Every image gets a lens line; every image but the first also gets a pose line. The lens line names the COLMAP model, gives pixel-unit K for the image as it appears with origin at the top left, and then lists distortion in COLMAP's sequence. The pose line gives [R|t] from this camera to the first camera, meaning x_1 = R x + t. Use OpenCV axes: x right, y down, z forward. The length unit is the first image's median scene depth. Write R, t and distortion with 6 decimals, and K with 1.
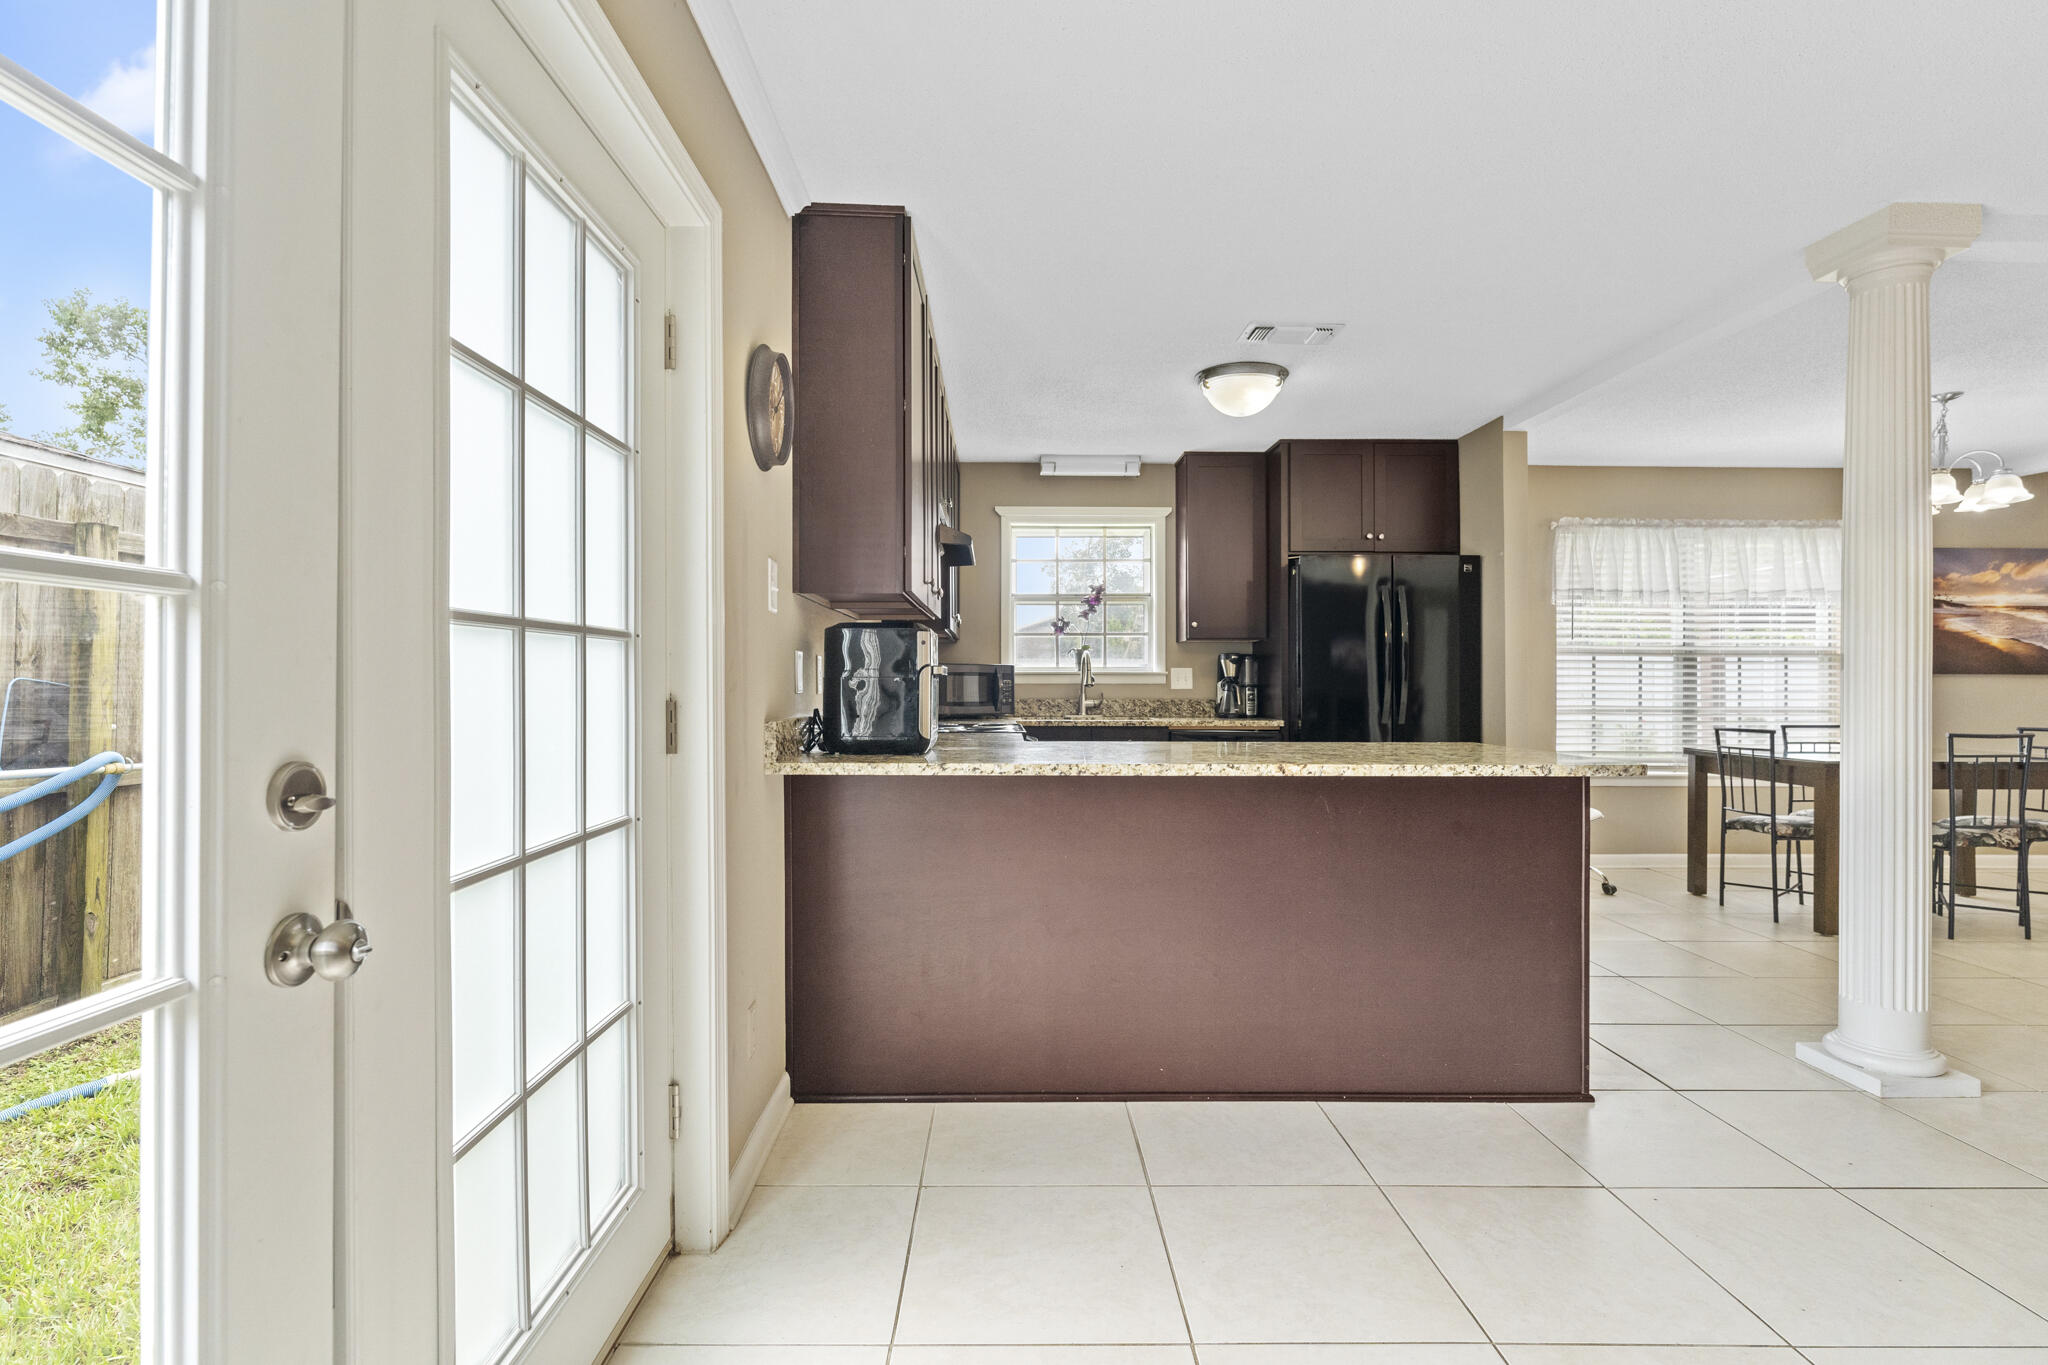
lens RADIAL K [[948.5, 0, 1014.2], [0, 948.5, 686.4], [0, 0, 1]] dist [-0.000164, -0.000404]
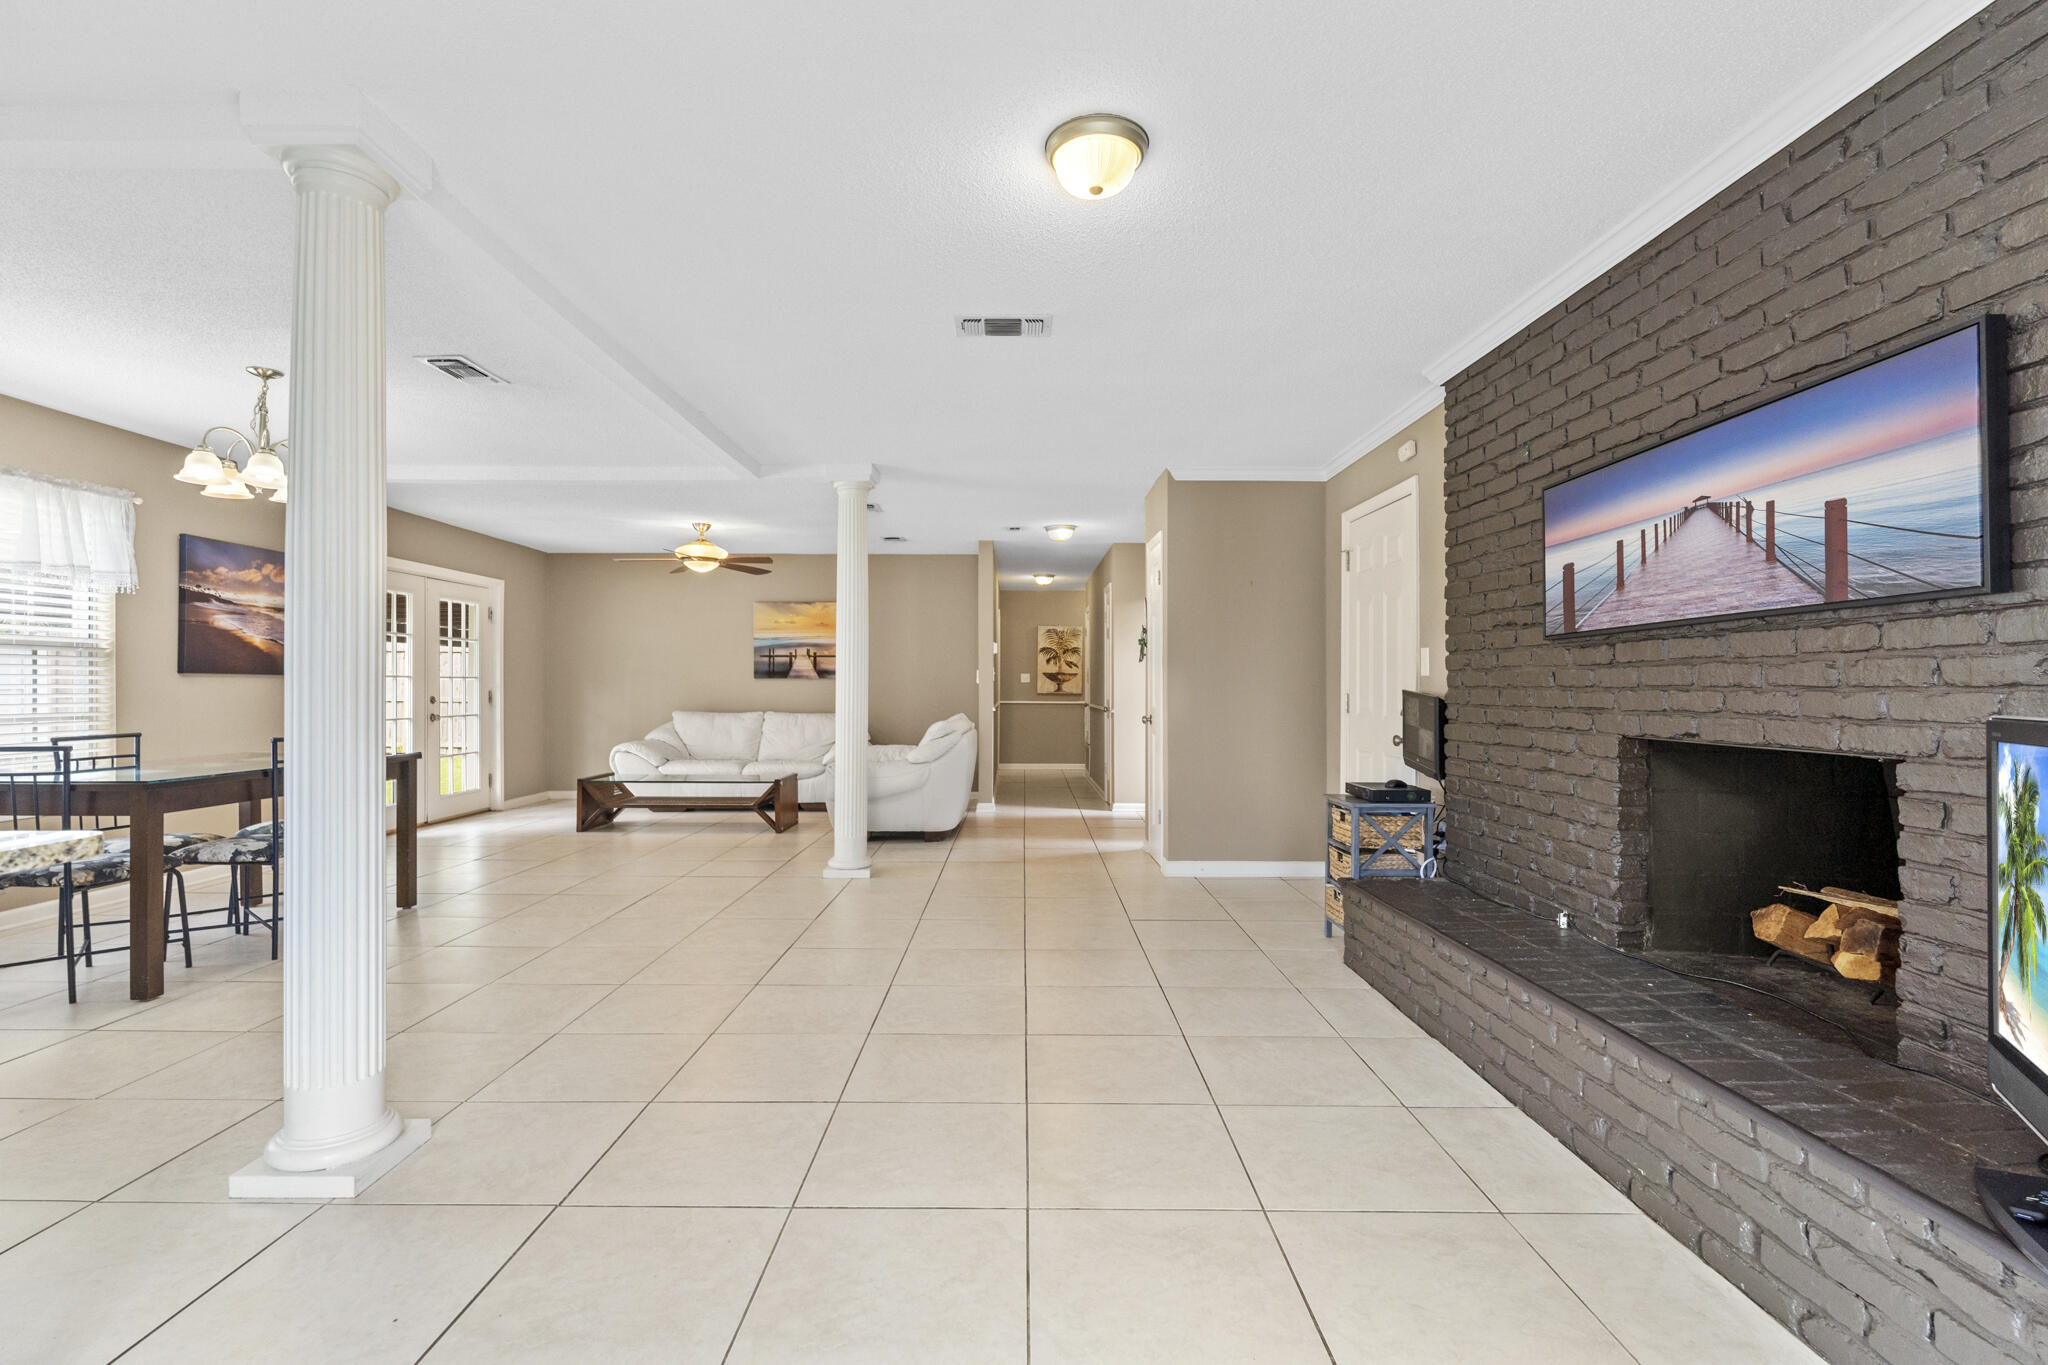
lens RADIAL K [[948.5, 0, 1014.2], [0, 948.5, 686.4], [0, 0, 1]] dist [-0.000164, -0.000404]
pose [[0.014557, -0.001753, 0.999892, 0.053212], [0.001209, 0.999998, 0.001736, -0.000989], [-0.999893, 0.001183, 0.014559, 0.195673]]
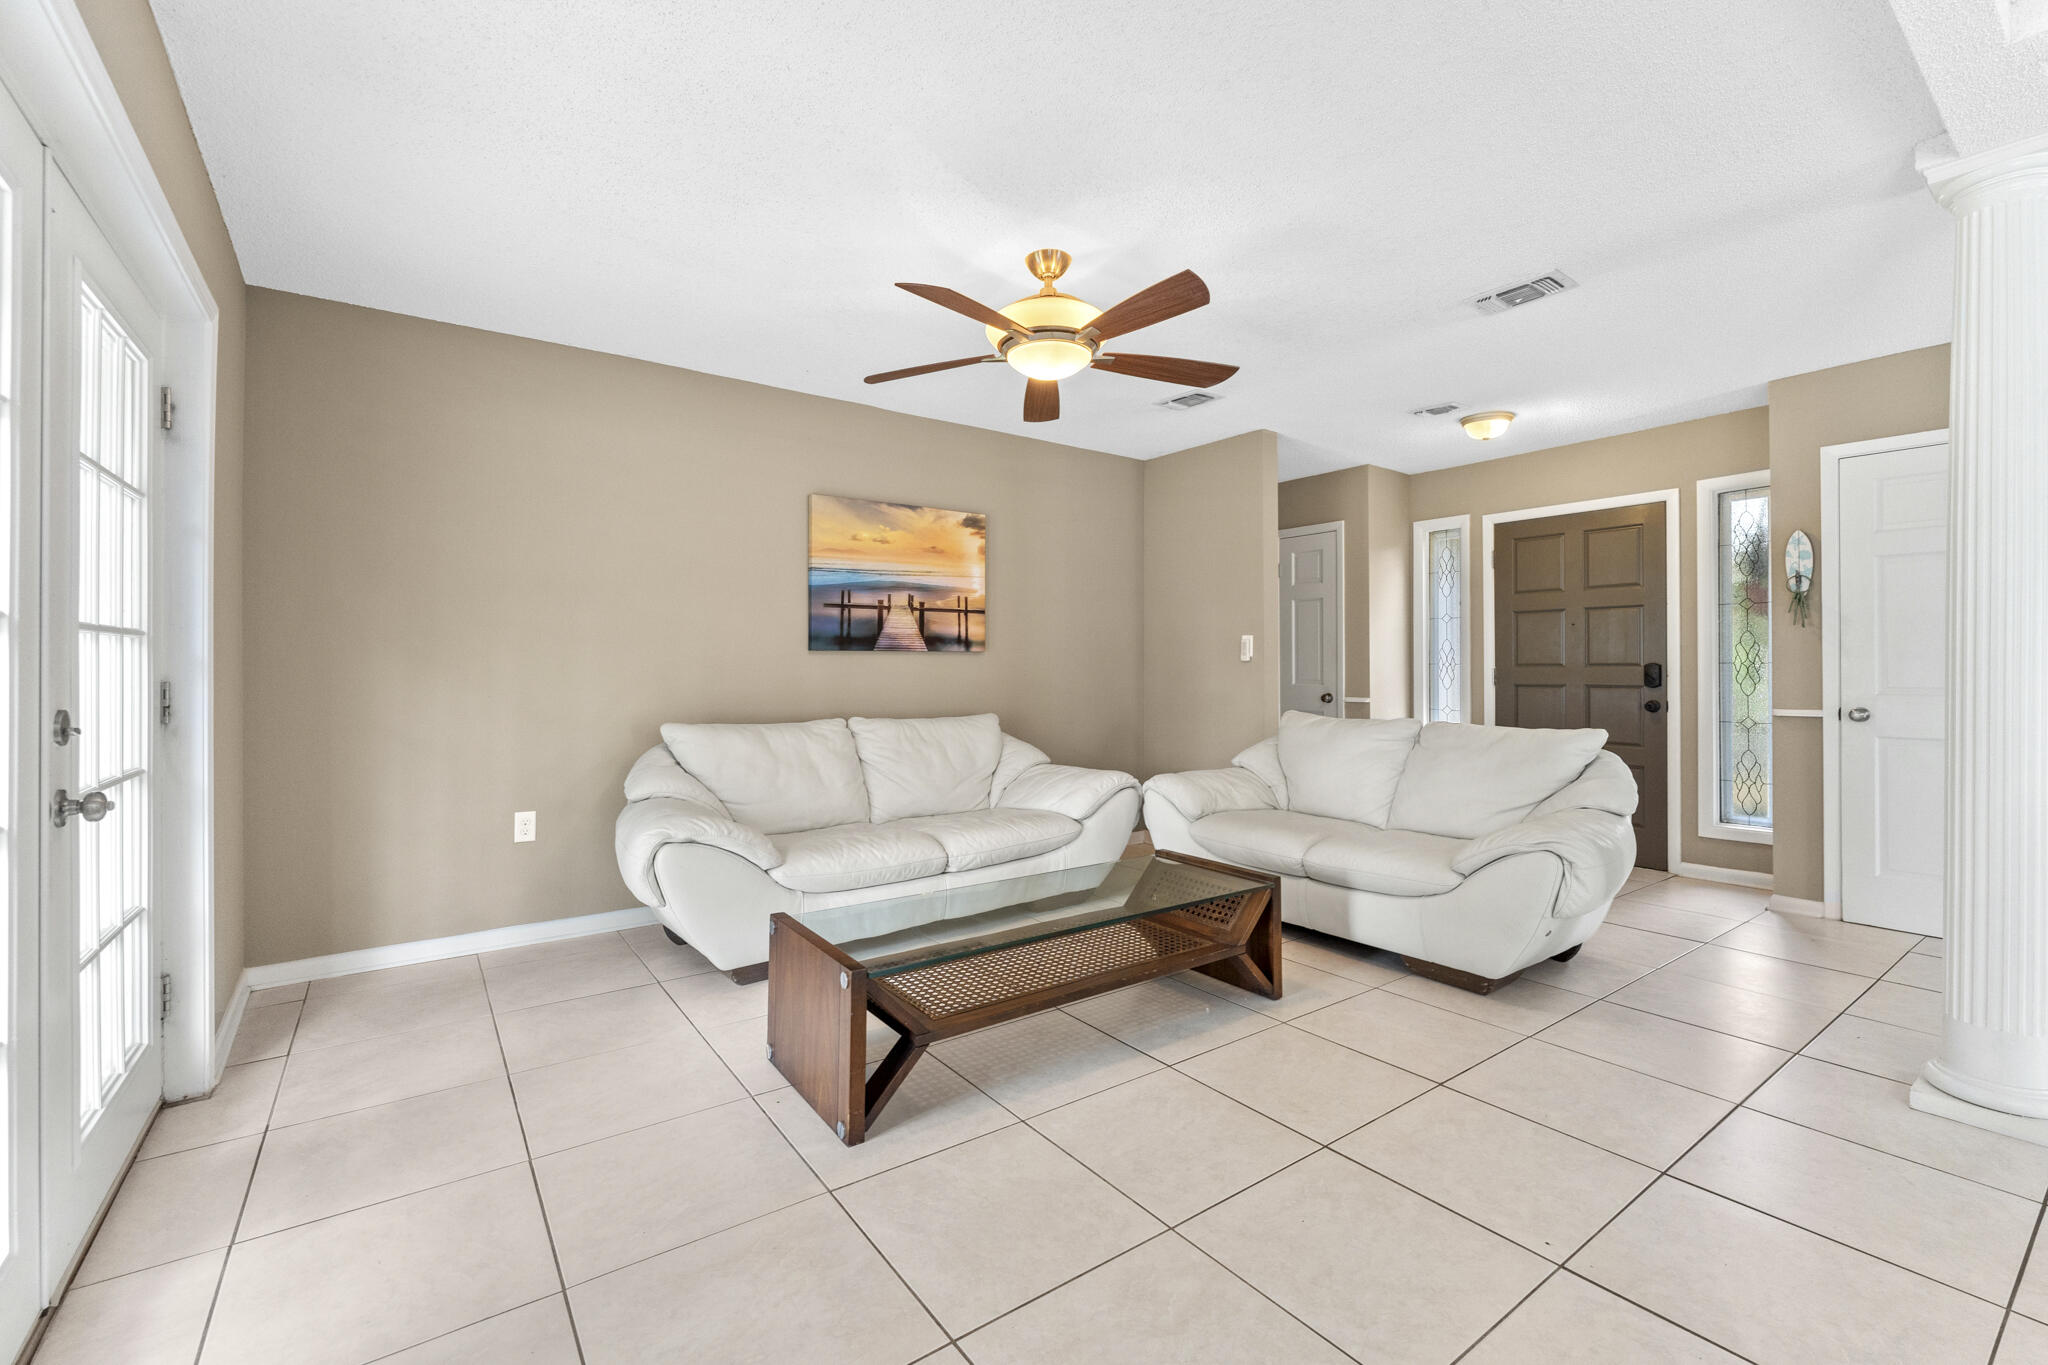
lens RADIAL K [[868.1, 0, 1020.8], [0, 868.1, 666.0], [0, 0, 1]] dist [0.000485, 0.000125]
pose [[-0.580029, 0.001008, 0.814595, 0.994974], [0.002022, 0.999998, 0.000203, 0.001302], [-0.814594, 0.001764, -0.580029, 0.955857]]
